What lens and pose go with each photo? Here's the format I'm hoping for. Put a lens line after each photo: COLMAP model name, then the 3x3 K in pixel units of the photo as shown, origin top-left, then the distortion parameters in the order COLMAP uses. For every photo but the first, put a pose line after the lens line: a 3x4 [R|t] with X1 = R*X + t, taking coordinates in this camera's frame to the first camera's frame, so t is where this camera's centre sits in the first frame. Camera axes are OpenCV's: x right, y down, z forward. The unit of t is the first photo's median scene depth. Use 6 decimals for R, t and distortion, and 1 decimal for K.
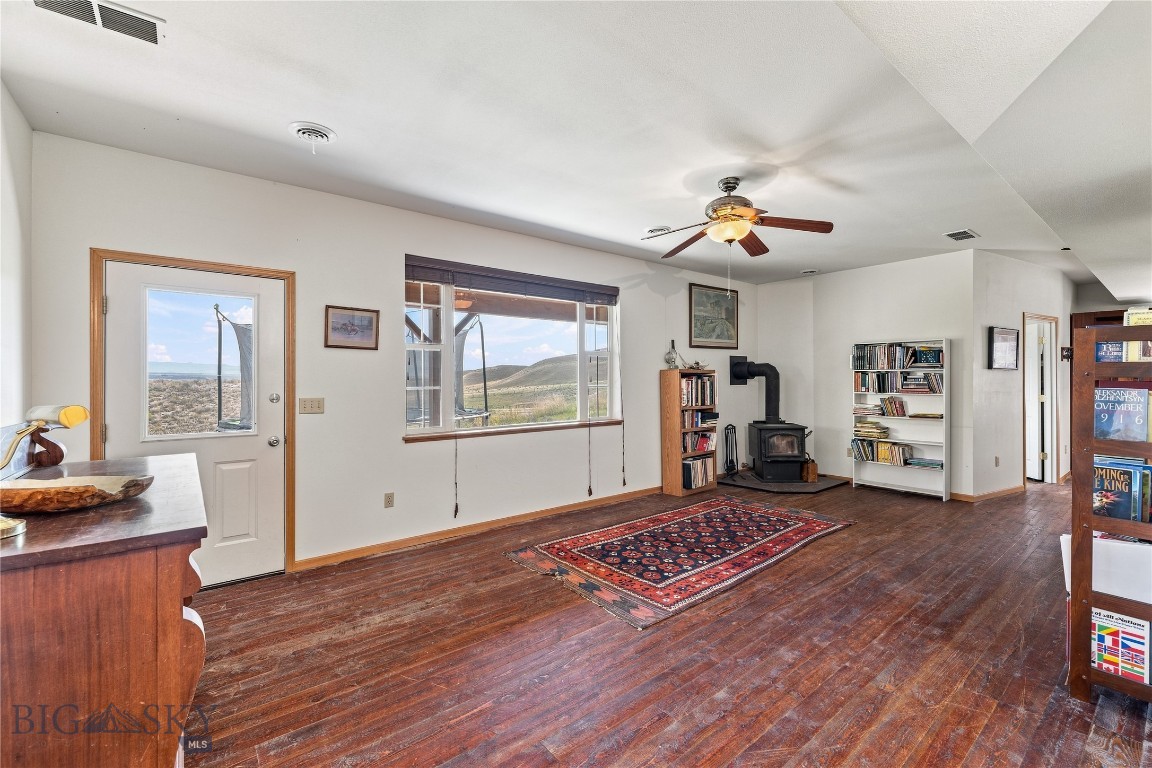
lens RADIAL K [[498.1, 0, 566.4], [0, 498.1, 380.5], [0, 0, 1]] dist [-0.000360, 0.000356]
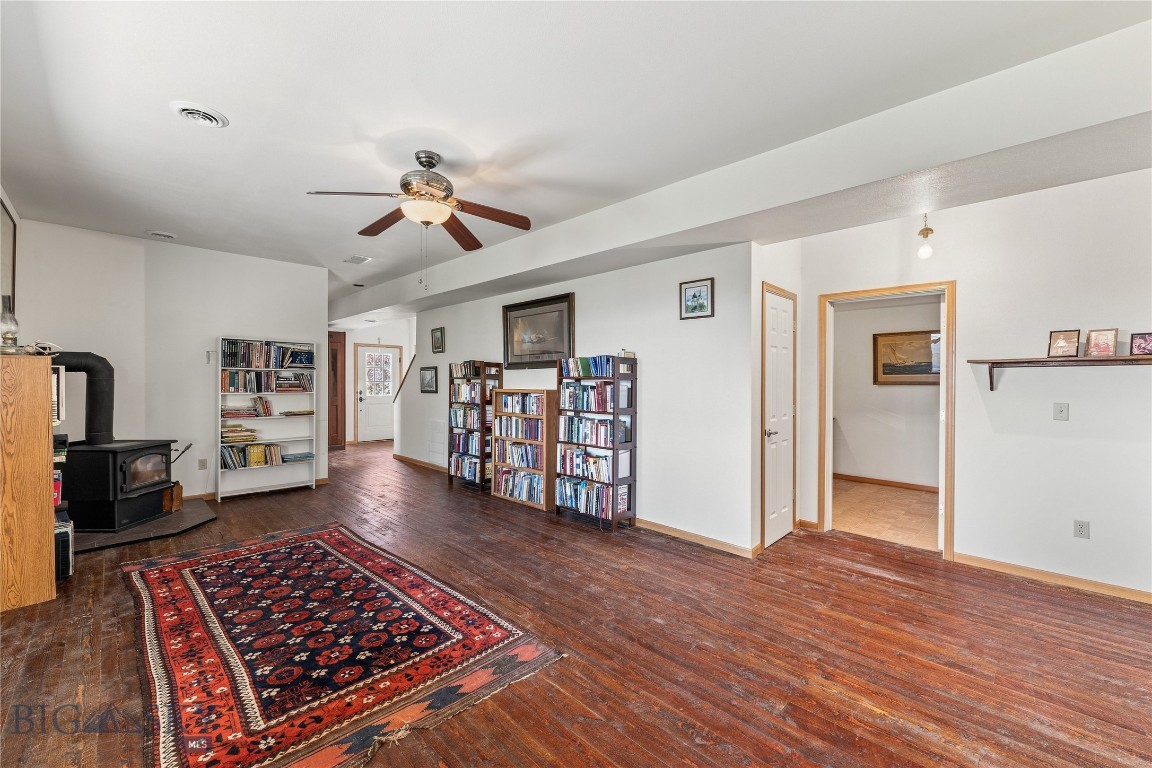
lens RADIAL K [[465.7, 0, 575.8], [0, 465.7, 382.7], [0, 0, 1]] dist [-0.002950, 0.000050]
pose [[-0.132796, -0.000818, 0.991143, -0.420100], [-0.004038, 0.999992, 0.000285, 0.003308], [-0.991135, -0.003965, -0.132799, 0.666644]]
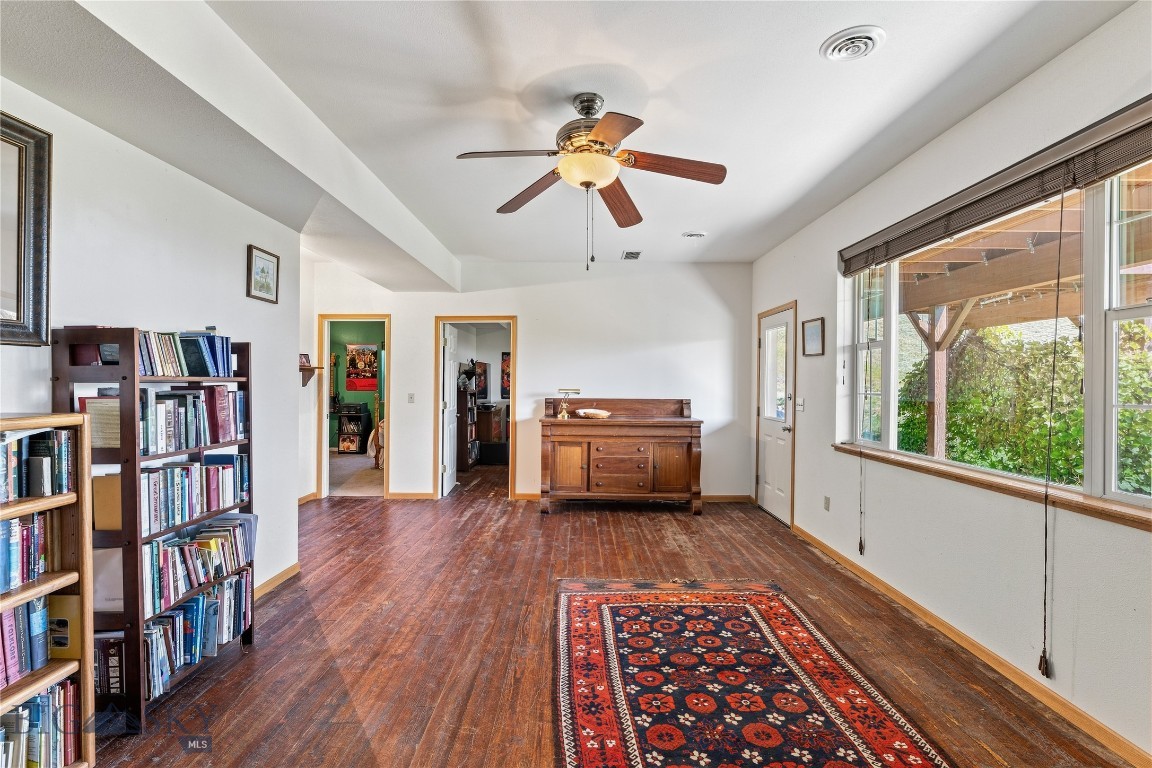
lens RADIAL K [[534.8, 0, 576.5], [0, 534.8, 385.9], [0, 0, 1]] dist [-0.002683, -0.000521]
pose [[-0.615217, 0.005174, -0.788341, 0.732179], [-0.004636, 0.999937, 0.010180, -0.006204], [0.788344, 0.009917, -0.615155, 1.143216]]
